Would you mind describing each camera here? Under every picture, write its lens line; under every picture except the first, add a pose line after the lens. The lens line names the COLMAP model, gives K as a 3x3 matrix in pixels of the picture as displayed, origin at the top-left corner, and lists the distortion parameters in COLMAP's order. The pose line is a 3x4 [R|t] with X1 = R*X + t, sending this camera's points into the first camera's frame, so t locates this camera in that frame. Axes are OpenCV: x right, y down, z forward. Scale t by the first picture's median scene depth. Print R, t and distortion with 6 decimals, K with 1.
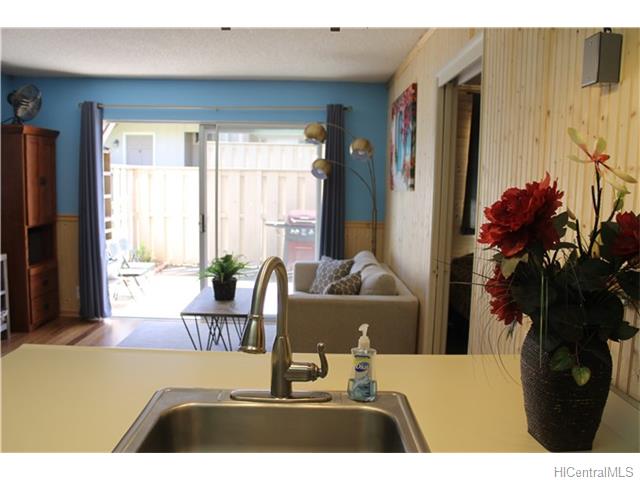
lens RADIAL K [[538.8, 0, 319.8], [0, 538.8, 245.3], [0, 0, 1]] dist [-0.165225, 0.144063]
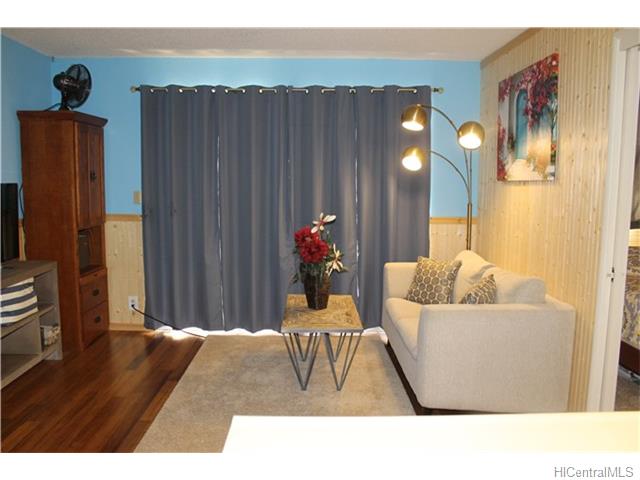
lens RADIAL K [[538.8, 0, 319.8], [0, 538.8, 245.3], [0, 0, 1]] dist [-0.165225, 0.144063]
pose [[0.999857, -0.016917, 0.000366, -0.160516], [0.016914, 0.999839, 0.006037, -0.007110], [-0.000468, -0.006030, 0.999982, 0.128355]]
